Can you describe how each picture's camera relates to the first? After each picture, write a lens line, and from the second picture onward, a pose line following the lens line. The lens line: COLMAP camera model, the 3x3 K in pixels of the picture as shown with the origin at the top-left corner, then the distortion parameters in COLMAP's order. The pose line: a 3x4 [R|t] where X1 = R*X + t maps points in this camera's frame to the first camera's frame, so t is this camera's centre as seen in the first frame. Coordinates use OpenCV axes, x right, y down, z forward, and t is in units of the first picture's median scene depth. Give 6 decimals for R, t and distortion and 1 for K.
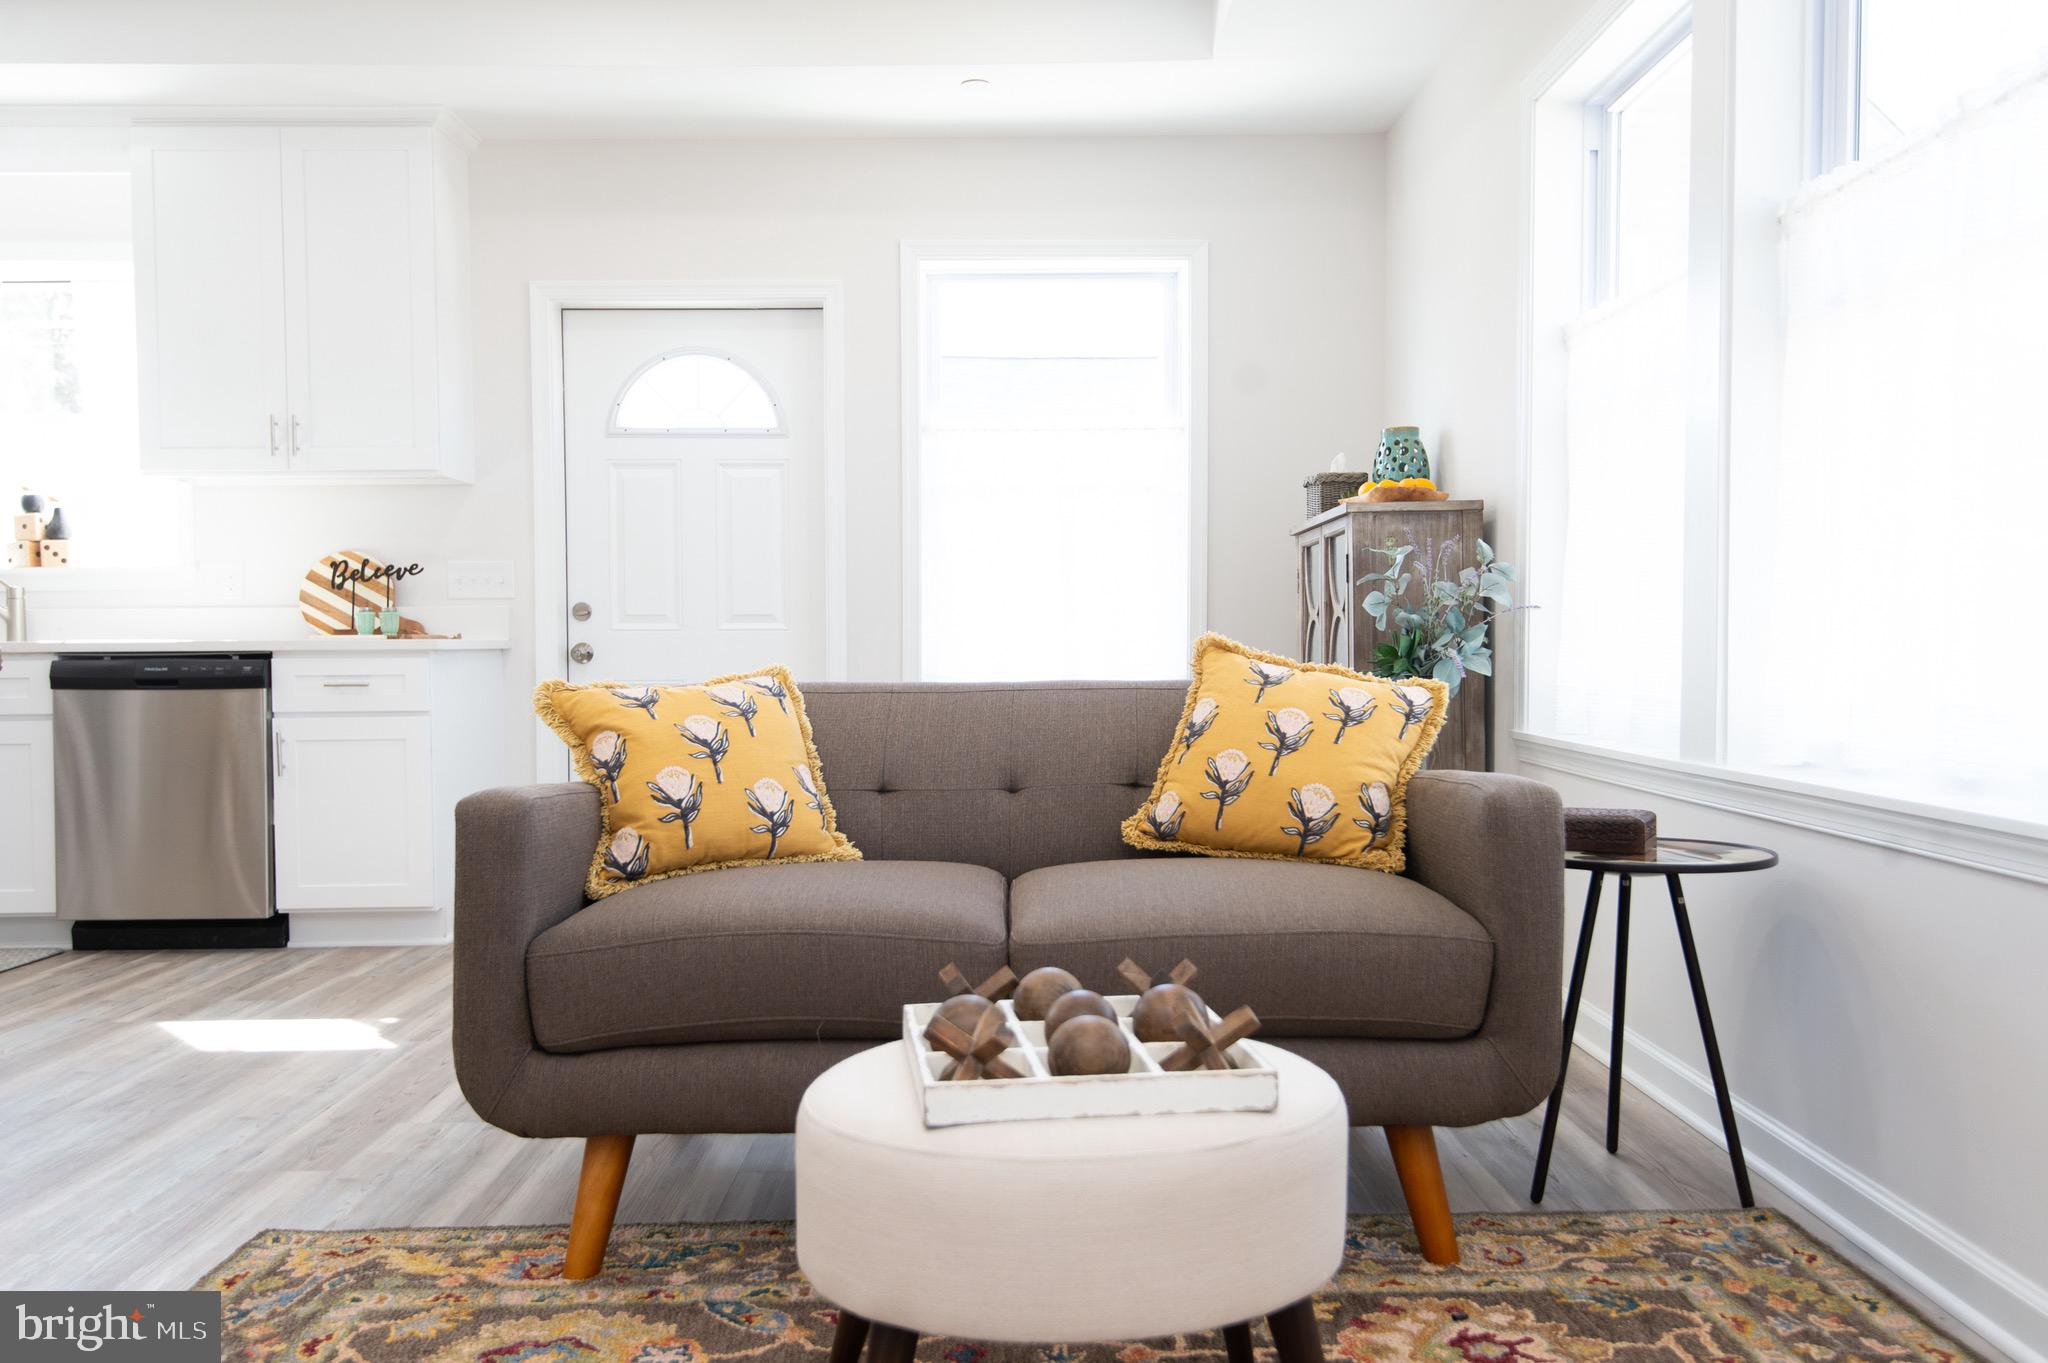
lens RADIAL K [[1549.2, 0, 1023.2], [0, 1549.2, 685.8], [0, 0, 1]] dist [0.031944, -0.018645]
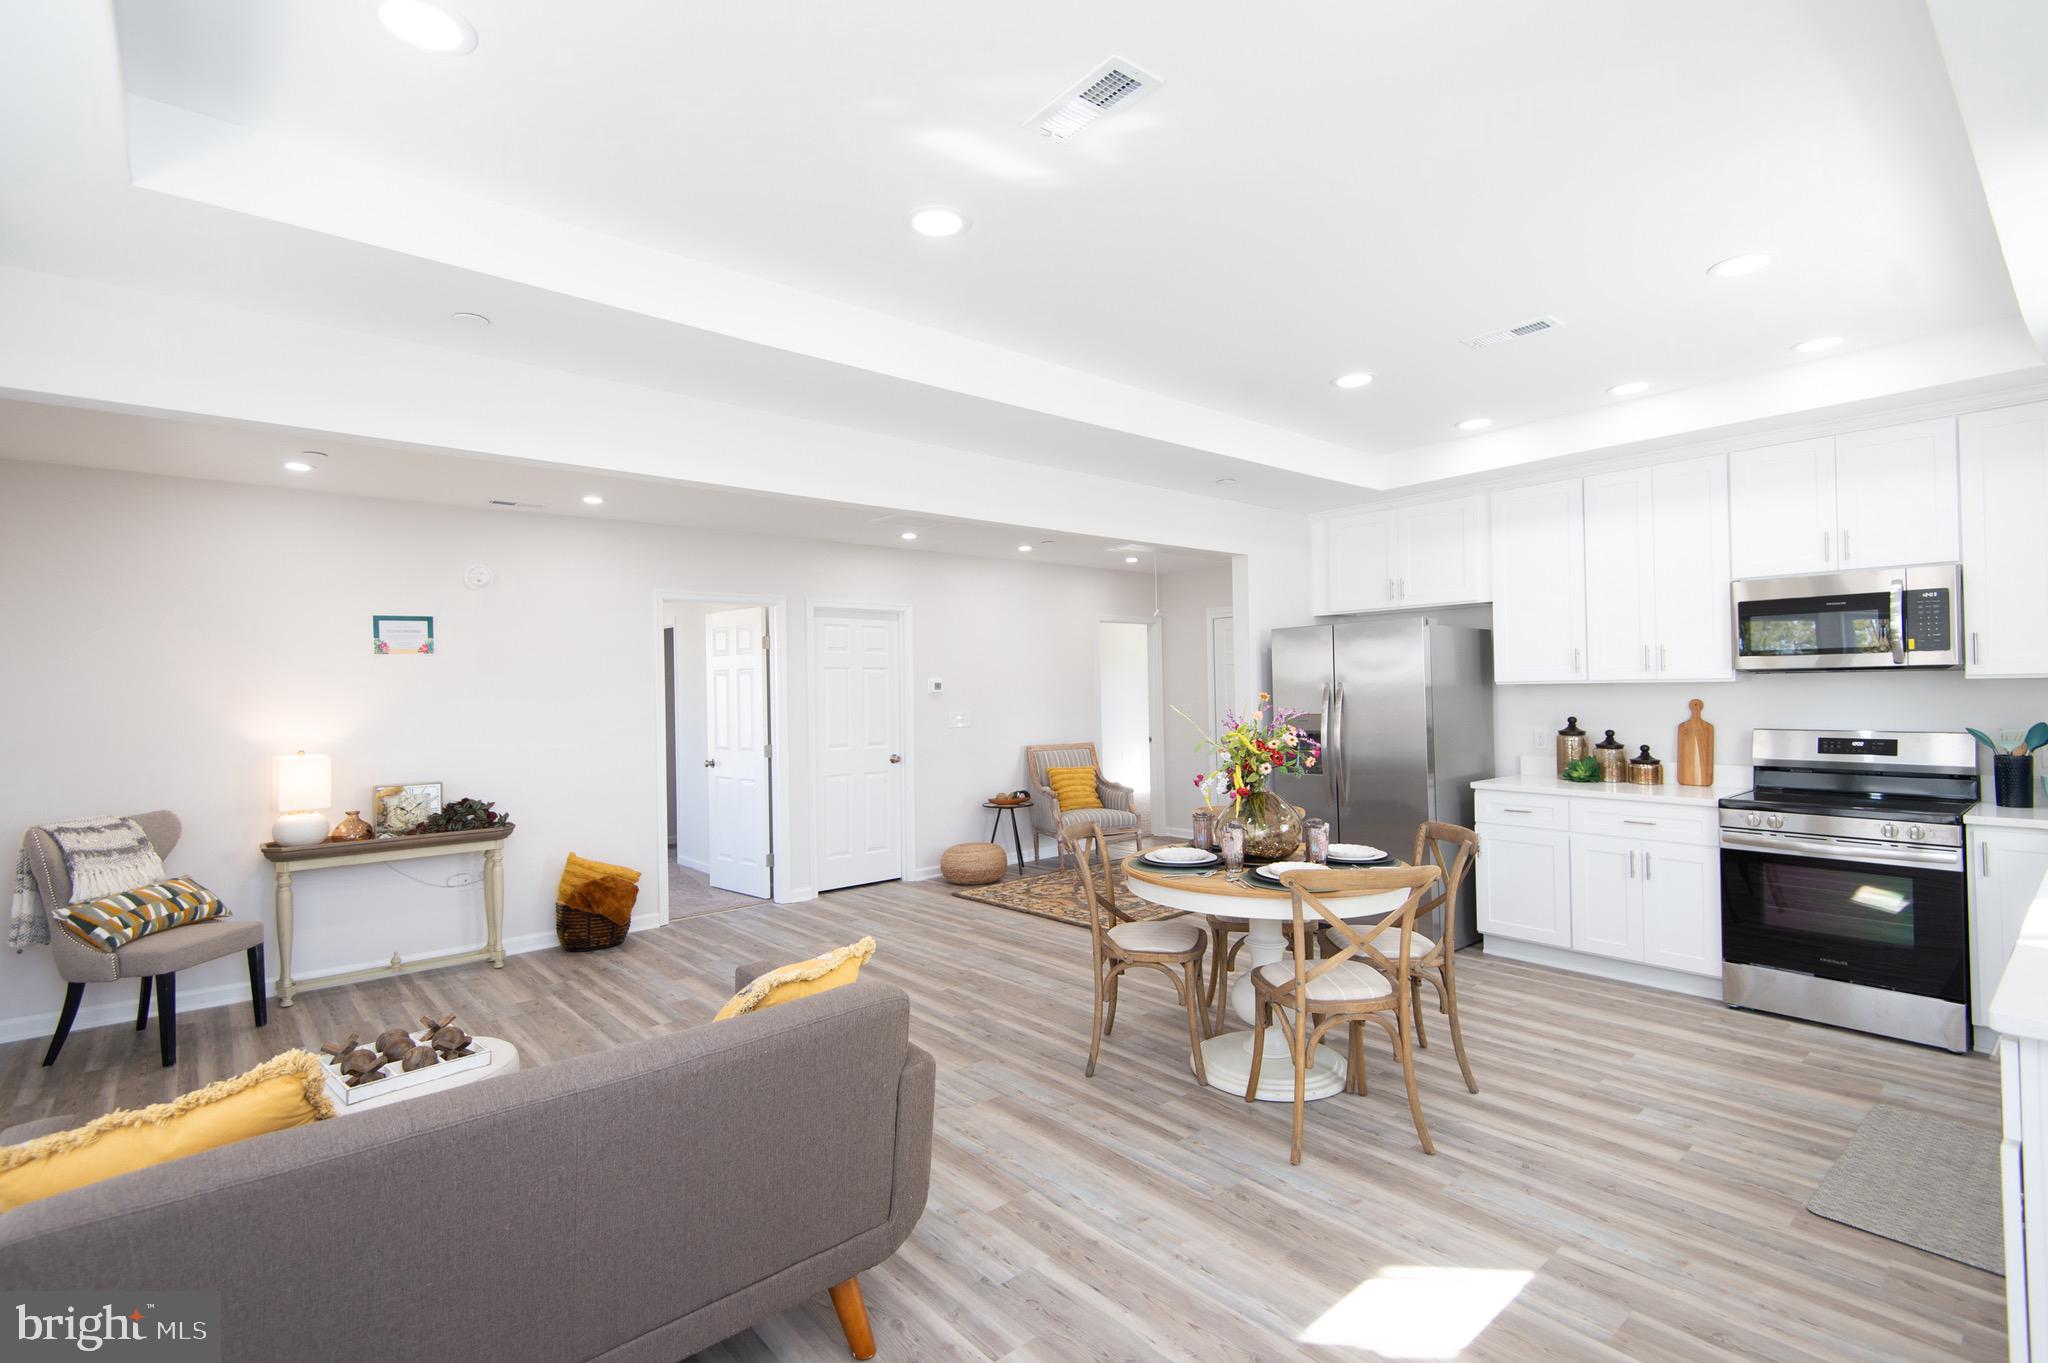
lens RADIAL K [[946.2, 0, 1029.0], [0, 946.2, 679.3], [0, 0, 1]] dist [0.032820, -0.016276]
pose [[-0.759965, 0.016541, -0.649754, 0.160384], [0.007344, 0.999831, 0.016863, -0.256119], [0.649923, 0.008043, -0.759958, 1.708225]]
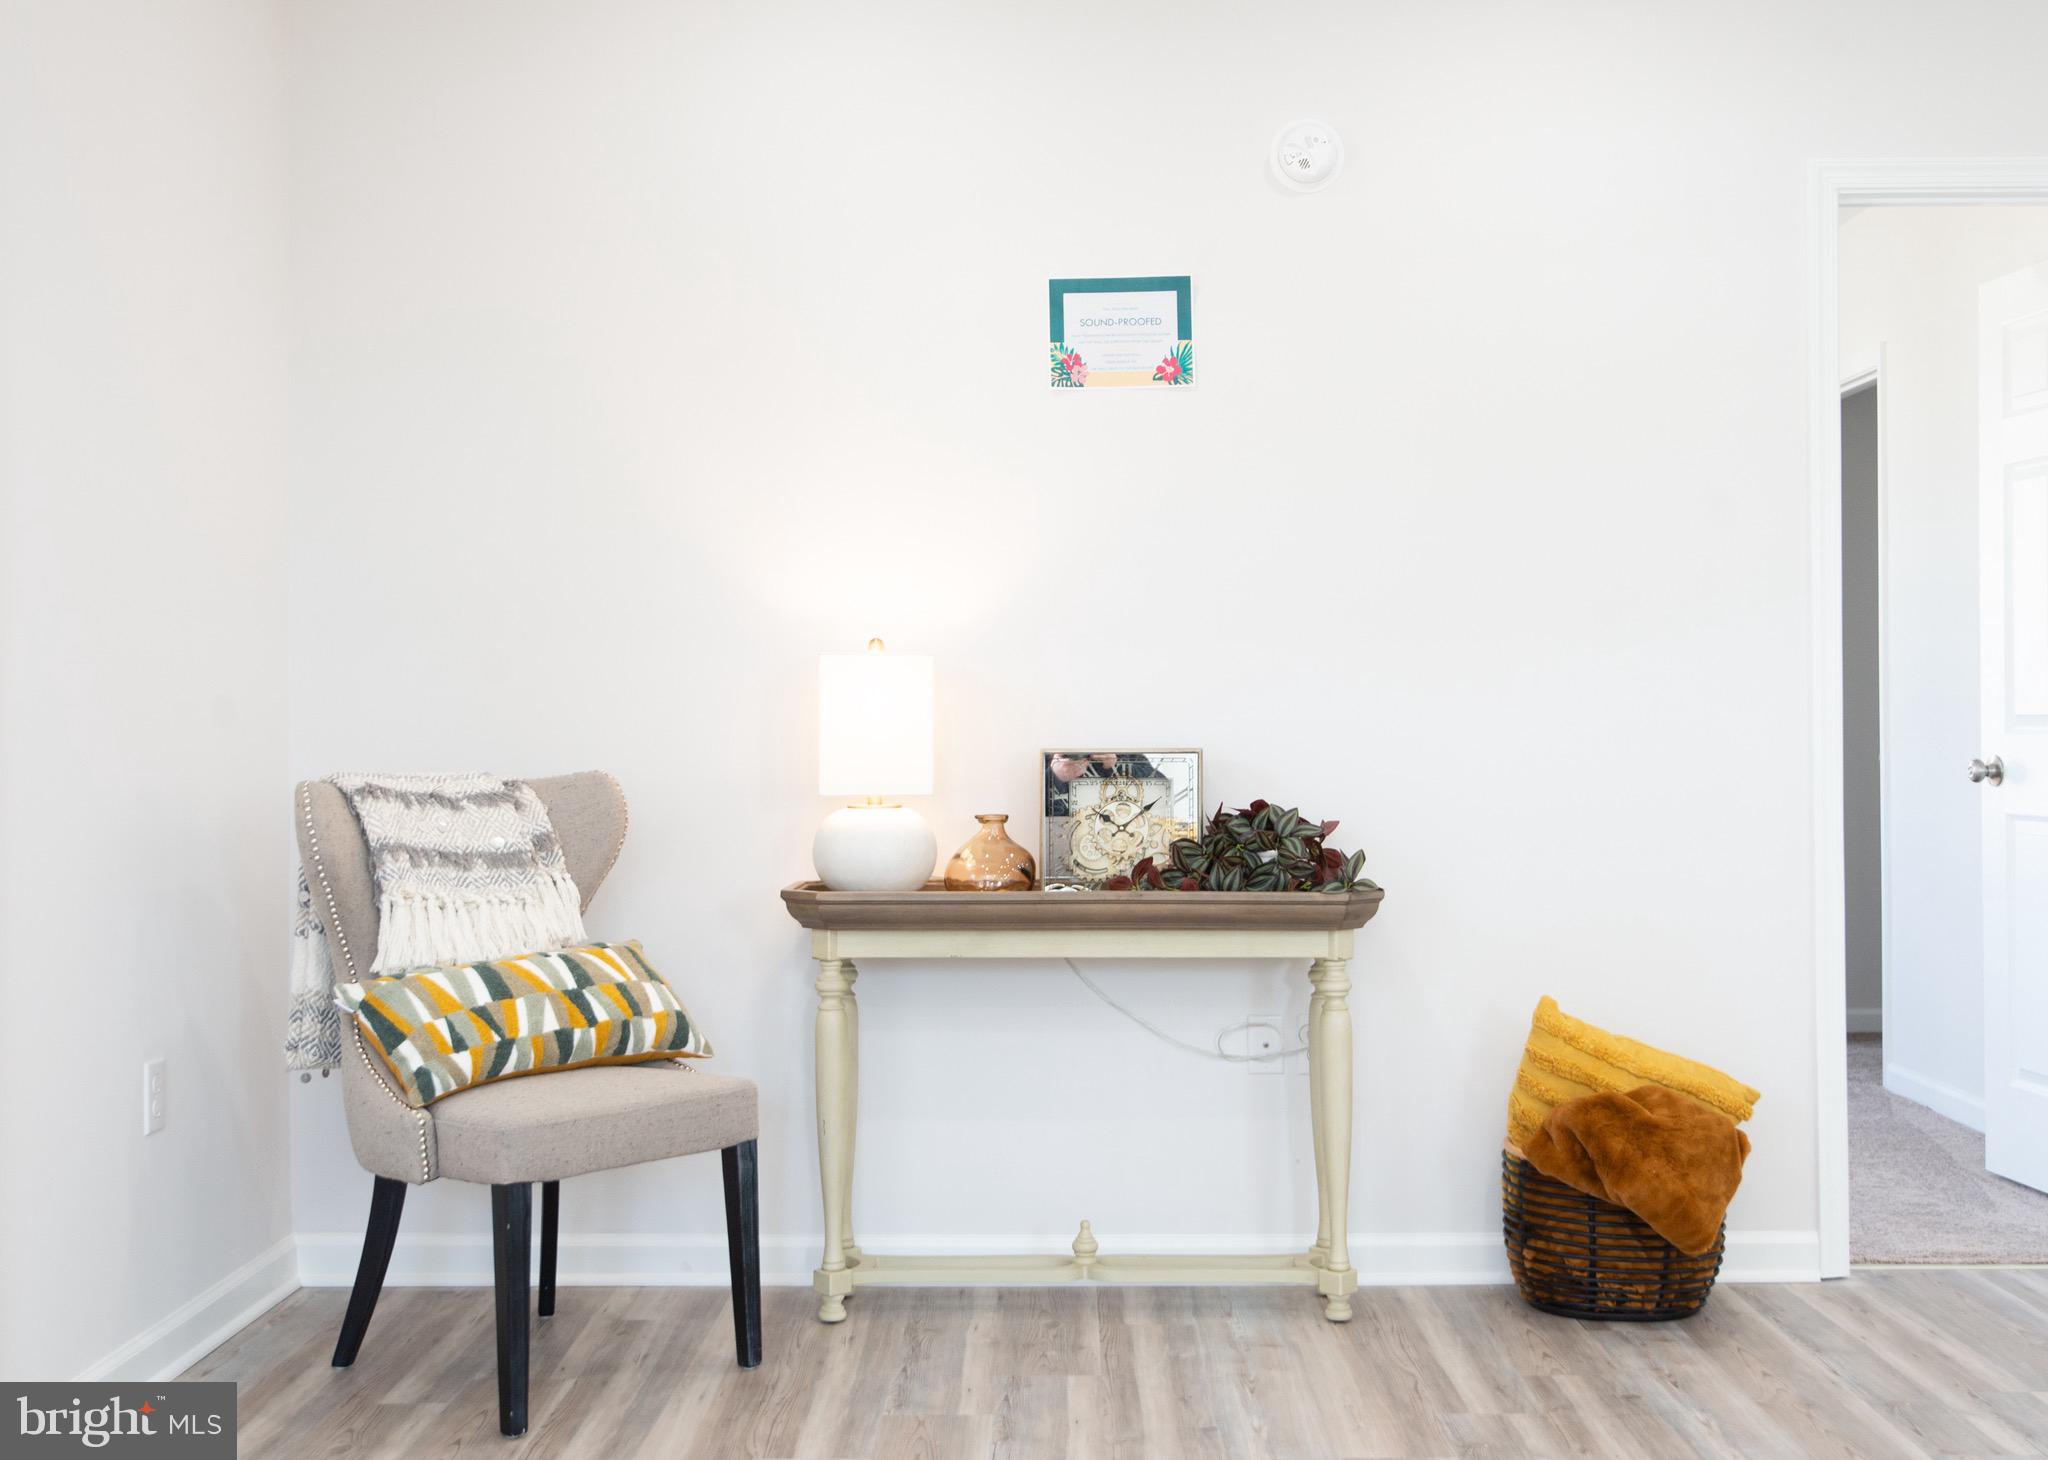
lens RADIAL K [[2198.9, 0, 1084.1], [0, 2198.9, 719.6], [0, 0, 1]] dist [0.010566, 0.000000]
pose [[-0.999922, 0.012158, -0.002802, -0.097475], [0.012072, 0.999507, 0.028979, -0.095068], [0.003153, 0.028943, -0.999576, 1.013349]]
